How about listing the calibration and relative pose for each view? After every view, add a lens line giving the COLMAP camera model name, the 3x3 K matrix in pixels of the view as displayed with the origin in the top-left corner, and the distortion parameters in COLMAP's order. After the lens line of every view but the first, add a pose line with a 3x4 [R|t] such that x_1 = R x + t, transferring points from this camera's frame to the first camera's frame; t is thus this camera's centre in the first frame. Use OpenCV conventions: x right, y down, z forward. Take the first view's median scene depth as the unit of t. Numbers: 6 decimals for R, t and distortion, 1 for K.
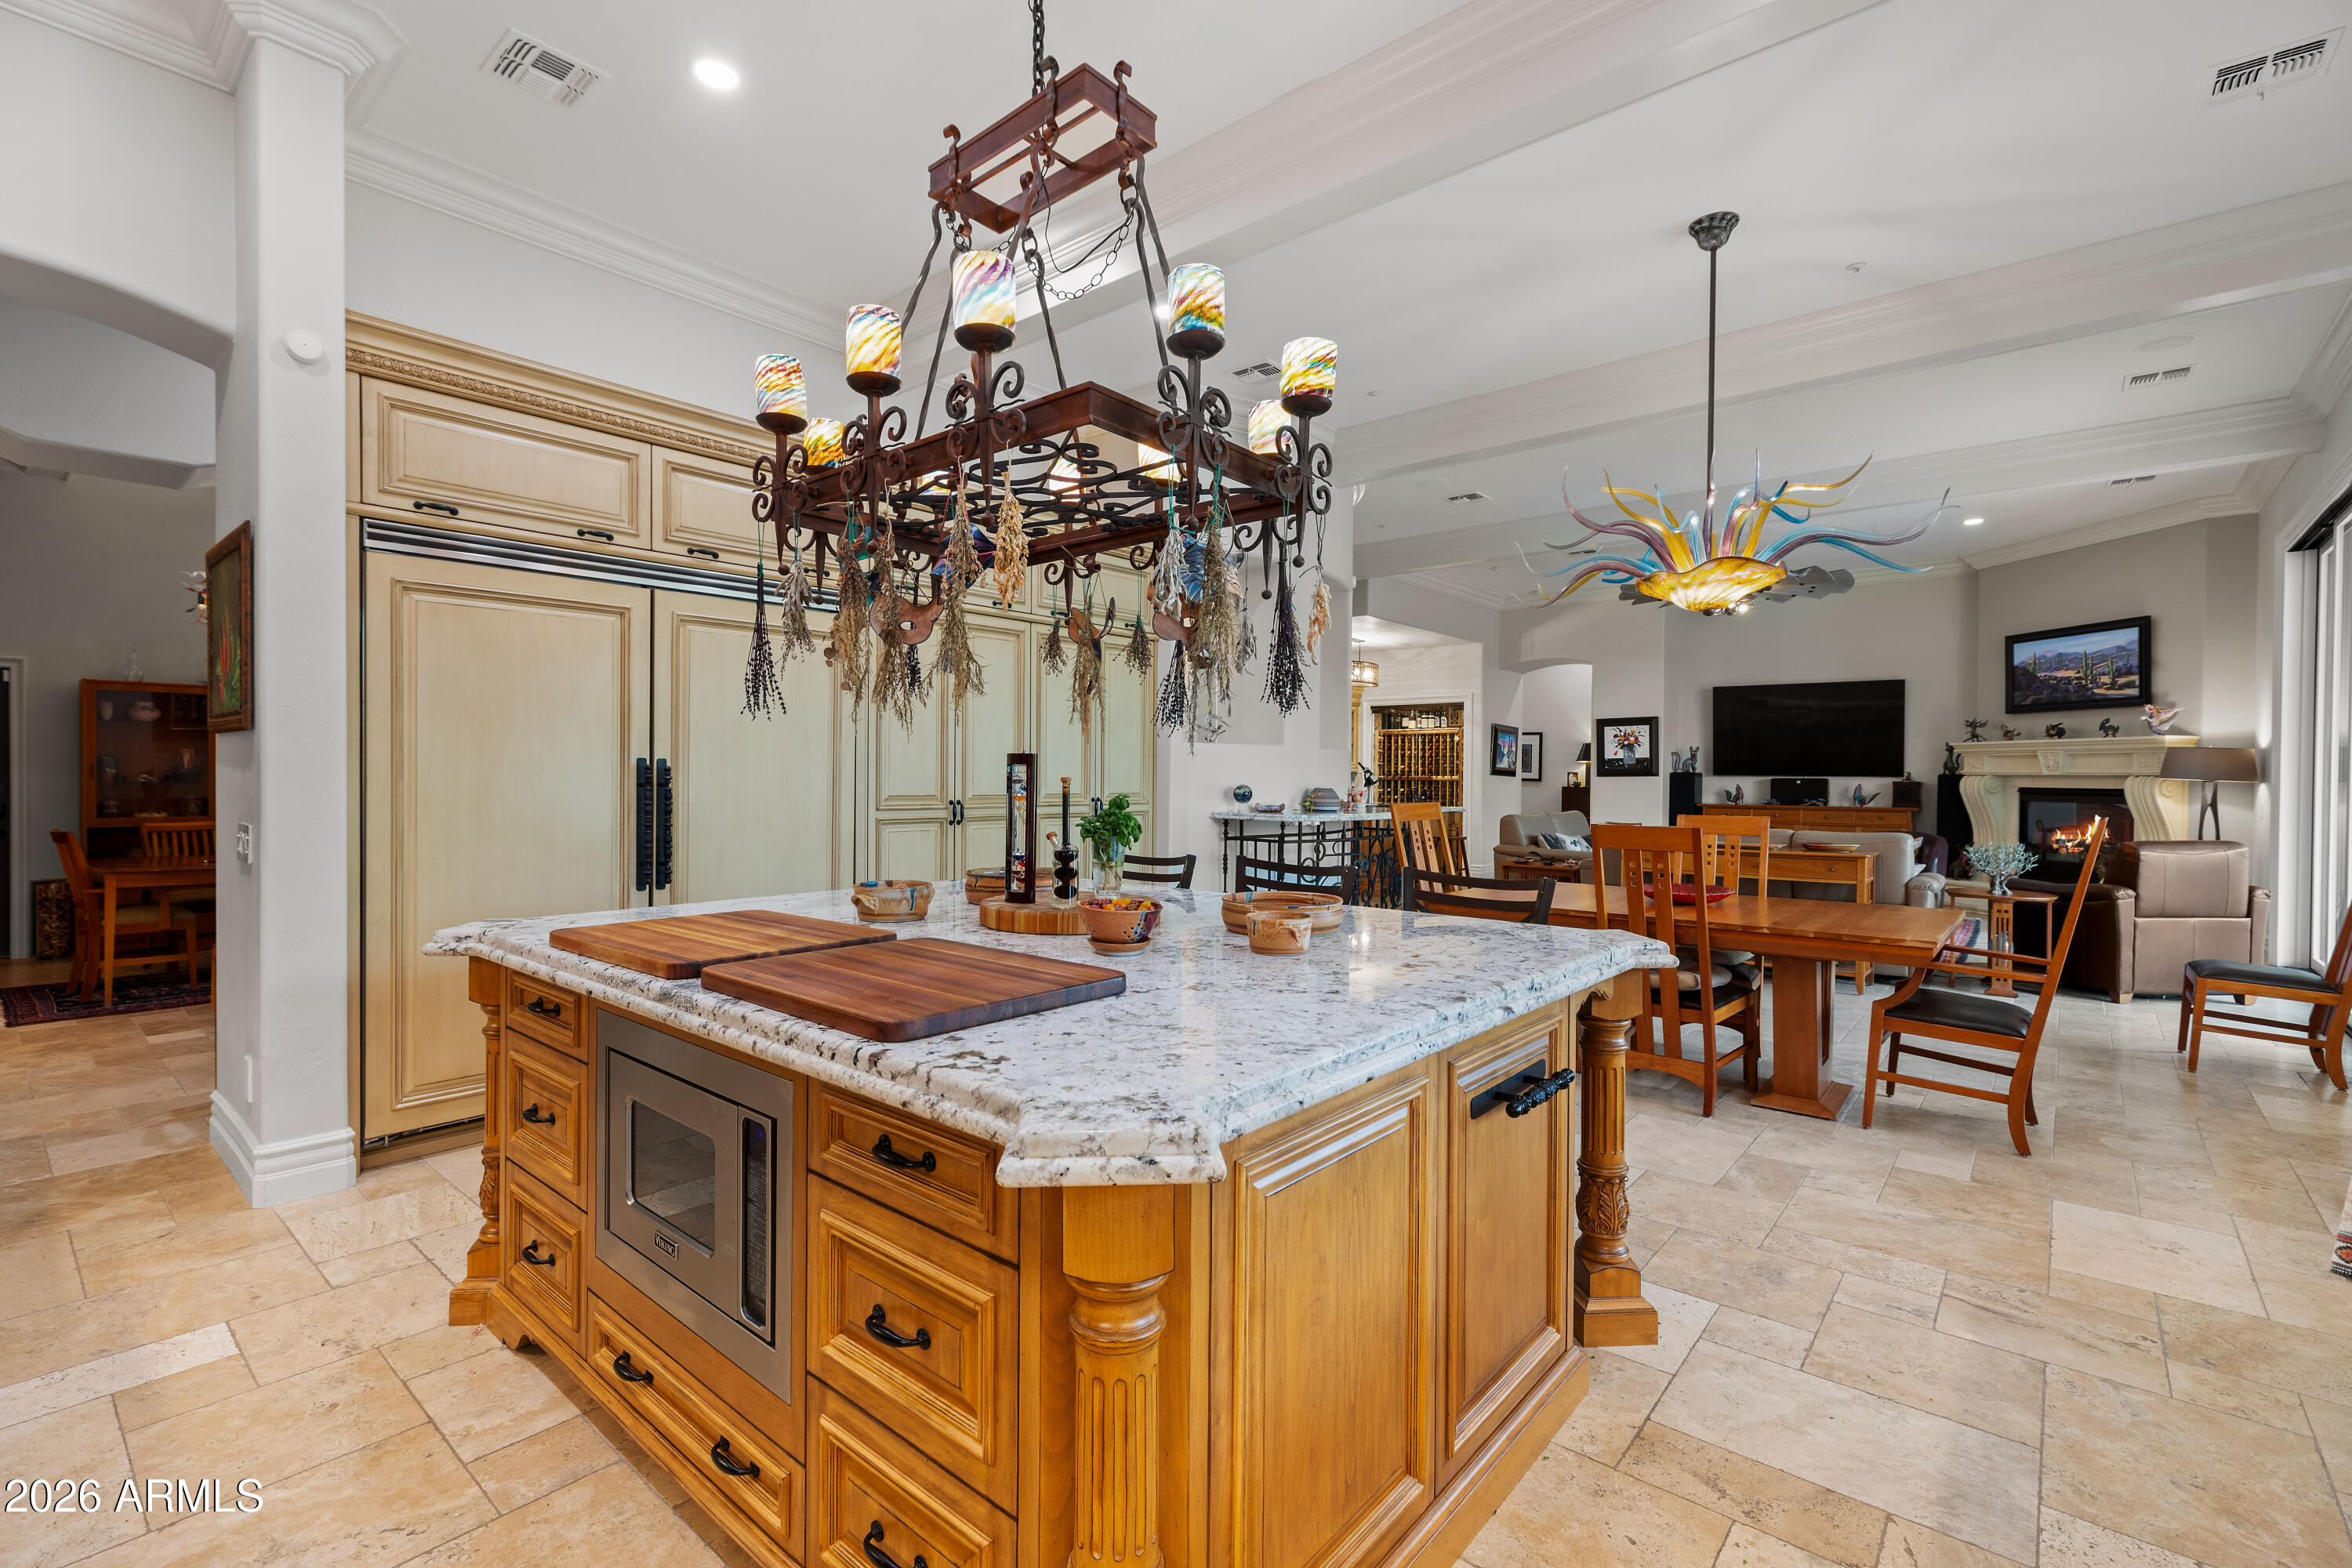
lens RADIAL K [[1047.2, 0, 1174.9], [0, 1047.2, 774.7], [0, 0, 1]] dist [0.001153, -0.000101]
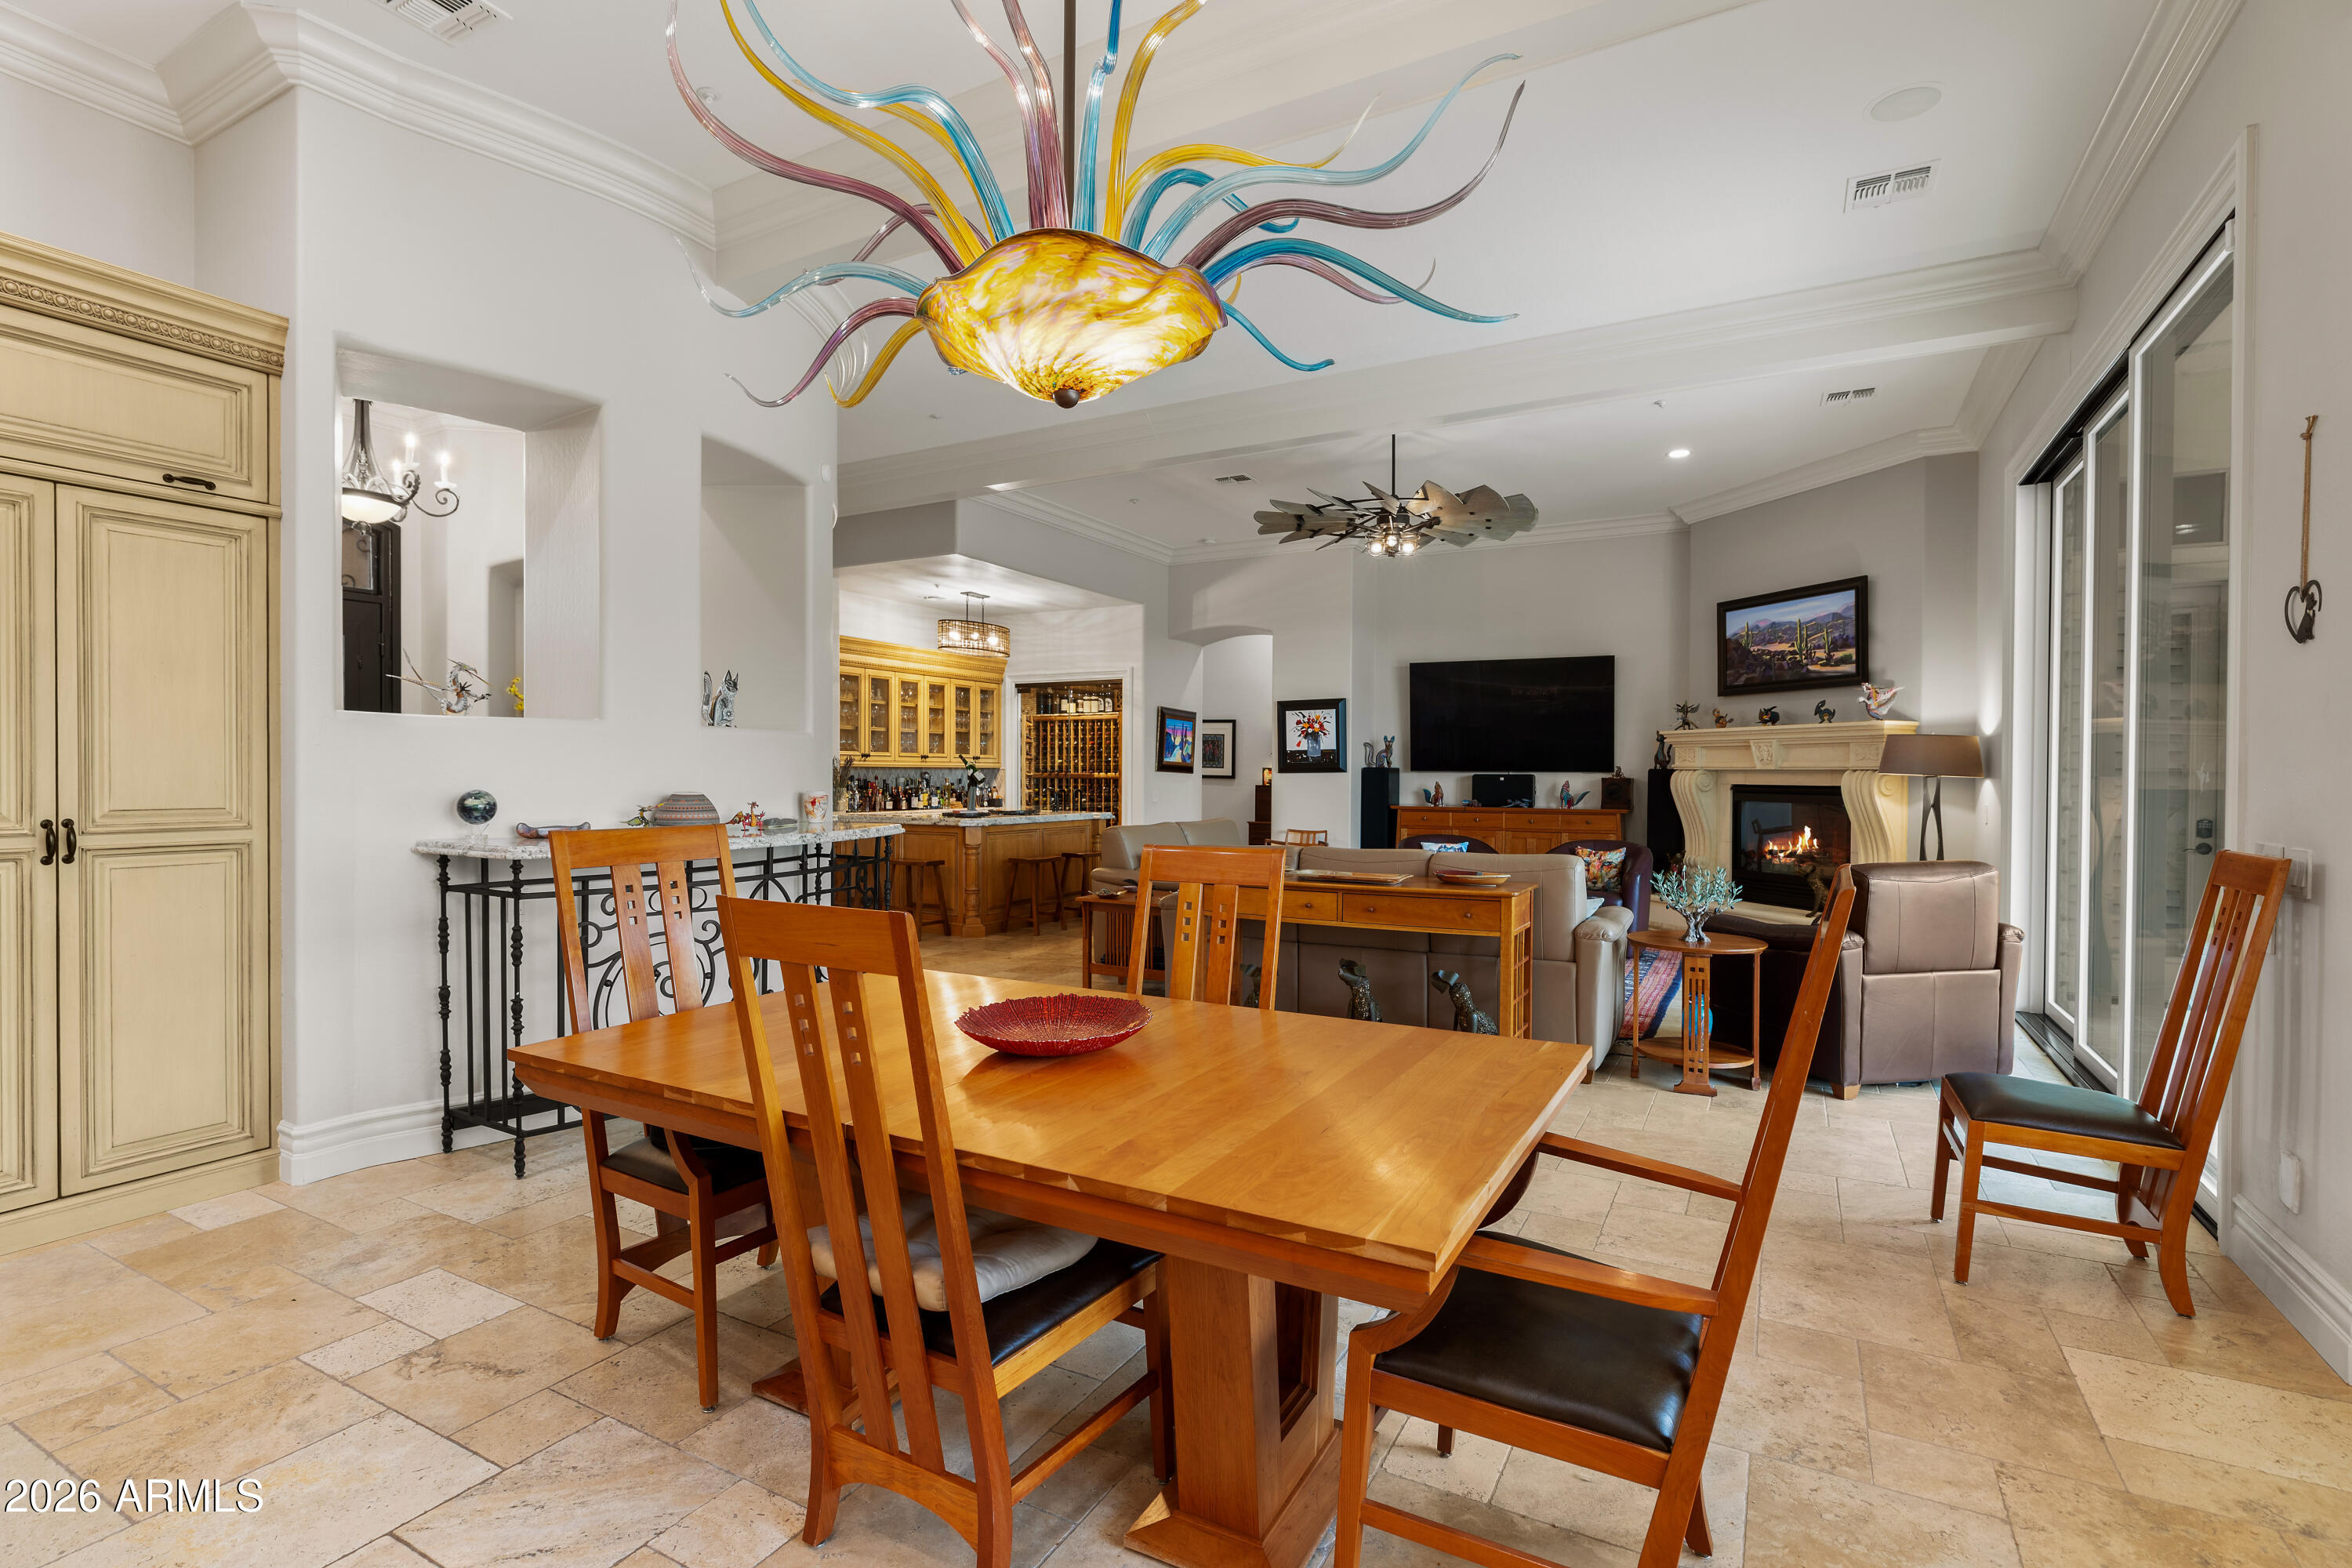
lens RADIAL K [[1119.5, 0, 1176.1], [0, 1119.5, 775.8], [0, 0, 1]] dist [-0.016598, 0.000146]
pose [[0.978853, -0.003360, 0.204539, 0.192844], [0.002654, 0.999990, 0.003730, 0.000663], [-0.204549, -0.003108, 0.978851, 0.223933]]
